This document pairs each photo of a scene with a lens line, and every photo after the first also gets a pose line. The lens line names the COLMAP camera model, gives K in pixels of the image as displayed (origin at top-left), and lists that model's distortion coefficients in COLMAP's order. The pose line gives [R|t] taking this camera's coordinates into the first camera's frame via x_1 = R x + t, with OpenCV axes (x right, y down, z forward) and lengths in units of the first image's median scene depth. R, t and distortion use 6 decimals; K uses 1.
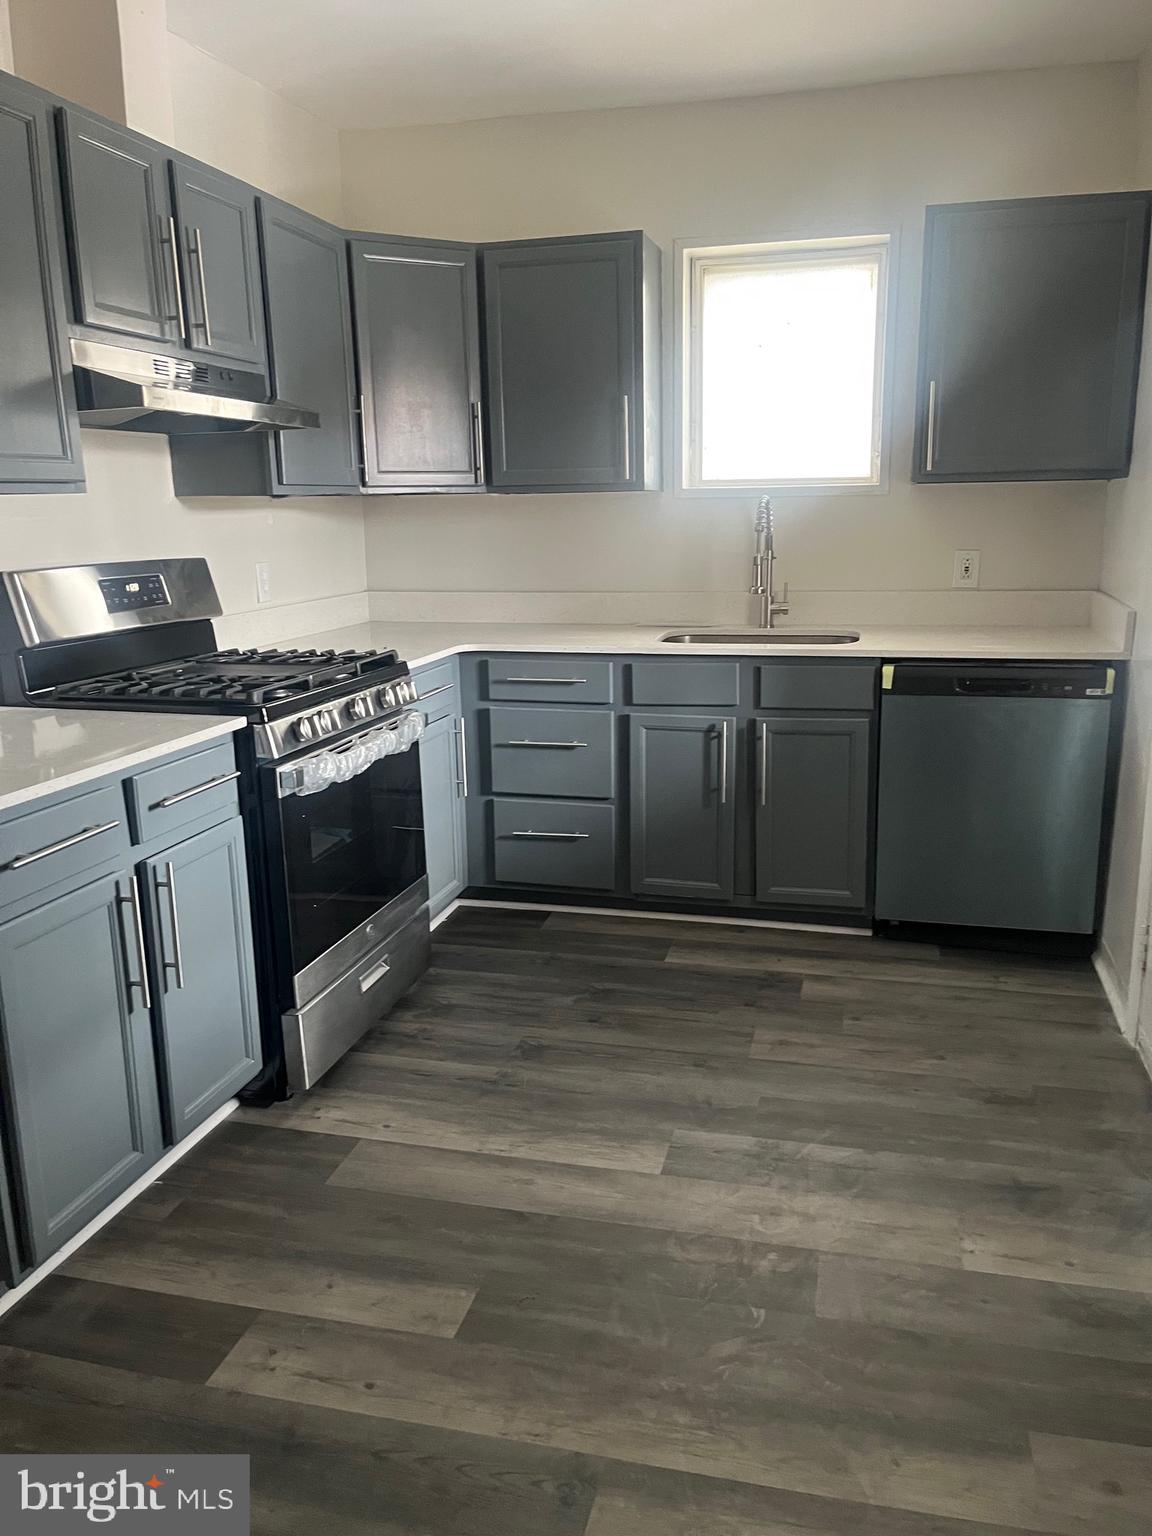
lens RADIAL K [[1175.5, 0, 586.7], [0, 1175.5, 765.2], [0, 0, 1]] dist [0.034953, -0.056504]
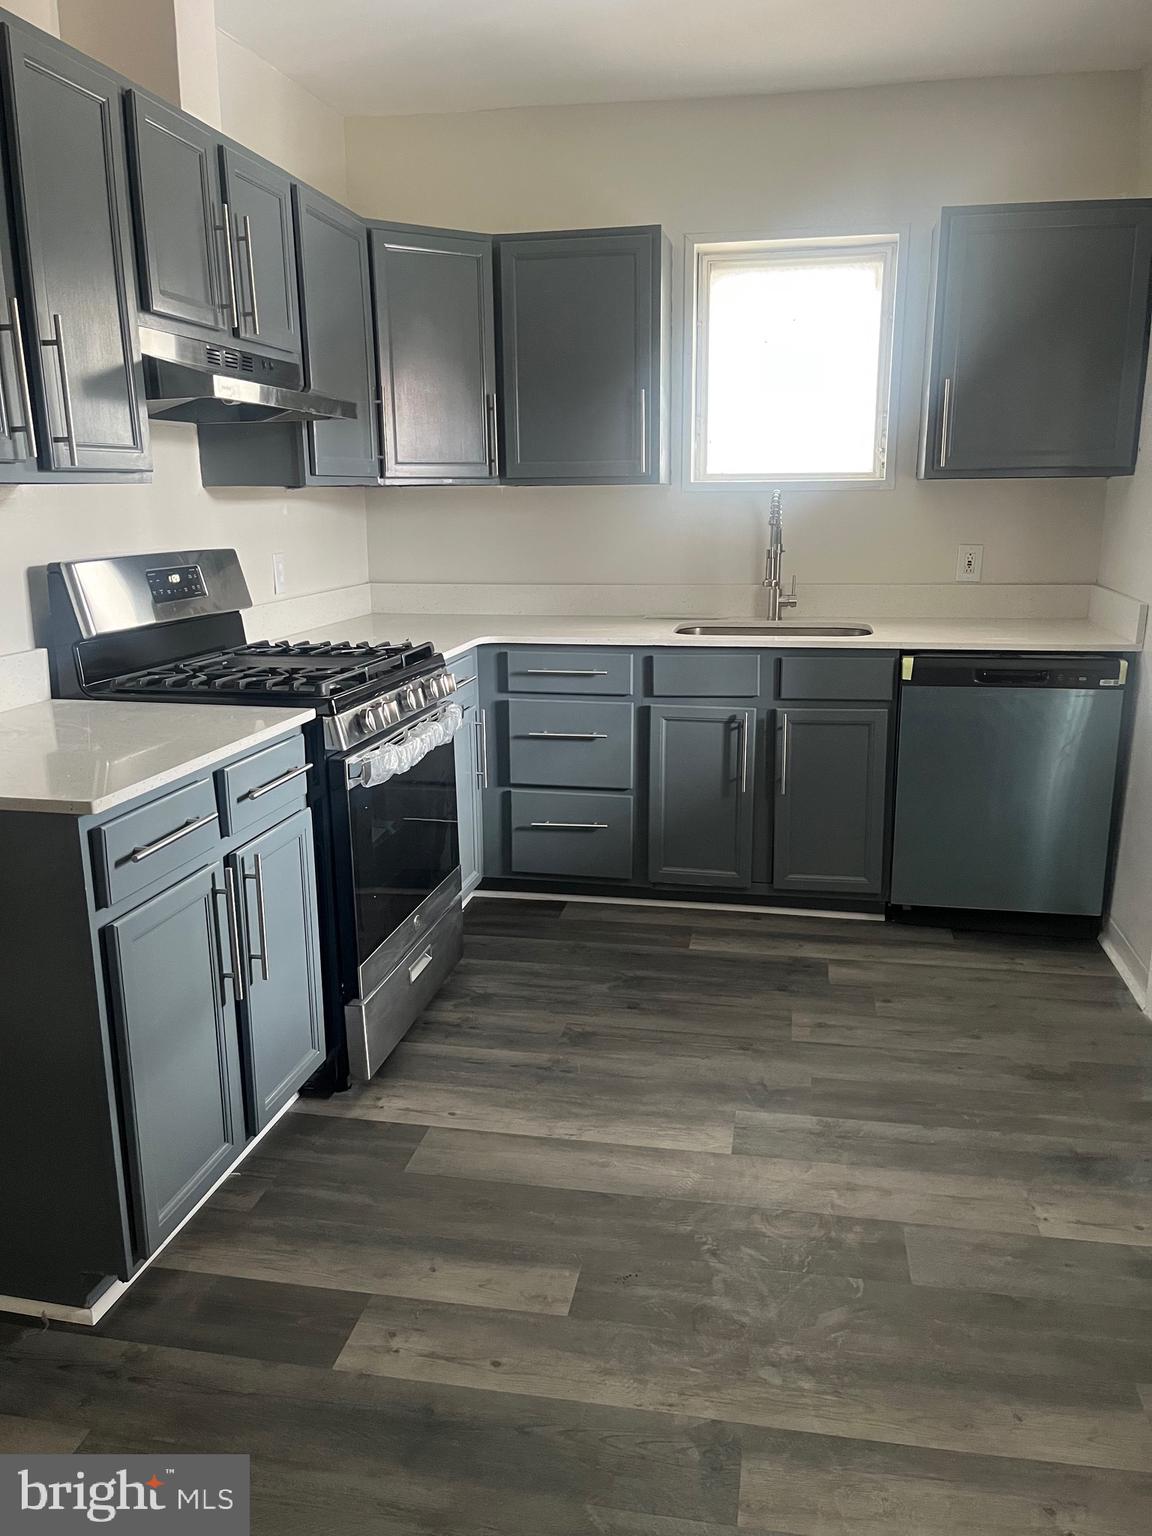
lens RADIAL K [[1175.5, 0, 578.9], [0, 1175.5, 772.0], [0, 0, 1]] dist [0.034953, -0.056504]
pose [[0.998341, -0.005871, 0.057283, -0.108769], [0.005165, 0.999909, 0.012461, 0.001105], [-0.057351, -0.012145, 0.998280, -0.010326]]
